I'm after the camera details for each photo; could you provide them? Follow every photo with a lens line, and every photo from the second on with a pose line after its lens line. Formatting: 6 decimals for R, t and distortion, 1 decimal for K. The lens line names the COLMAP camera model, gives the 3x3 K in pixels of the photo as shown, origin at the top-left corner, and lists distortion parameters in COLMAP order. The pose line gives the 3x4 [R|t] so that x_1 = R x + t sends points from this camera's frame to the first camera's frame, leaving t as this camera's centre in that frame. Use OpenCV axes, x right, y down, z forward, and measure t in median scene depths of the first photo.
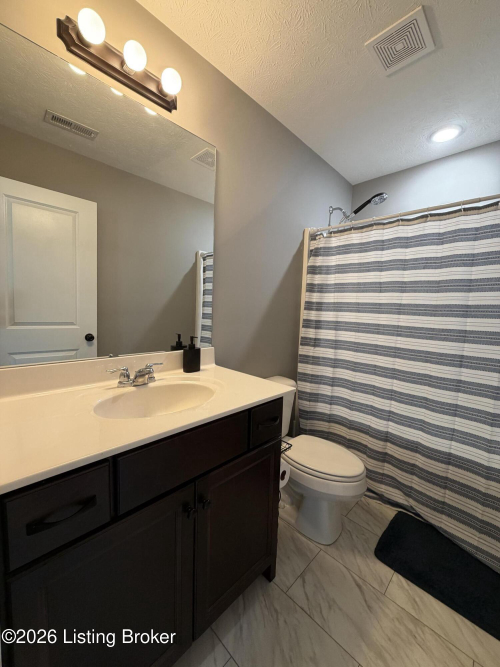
lens RADIAL K [[251.9, 0, 249.0], [0, 251.9, 337.4], [0, 0, 1]] dist [0.000481, 0.000420]
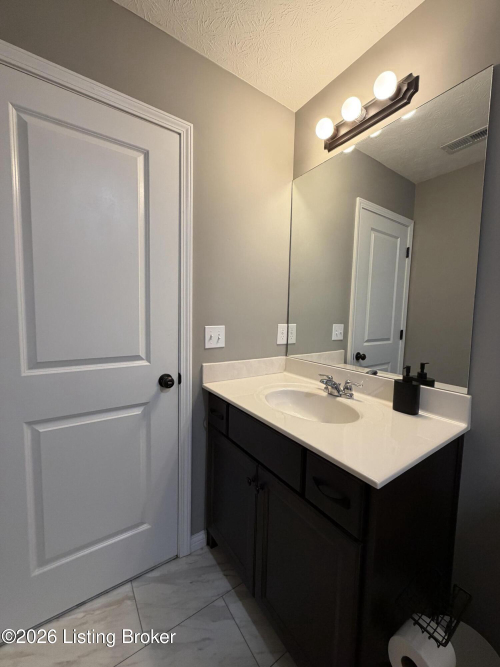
lens RADIAL K [[267.6, 0, 250.0], [0, 267.6, 333.5], [0, 0, 1]] dist [-0.000713, 0.000268]
pose [[-0.169037, 0.034637, -0.985001, 0.742461], [-0.151929, 0.986522, 0.060763, -0.086634], [0.973830, 0.159922, -0.161496, 0.768890]]
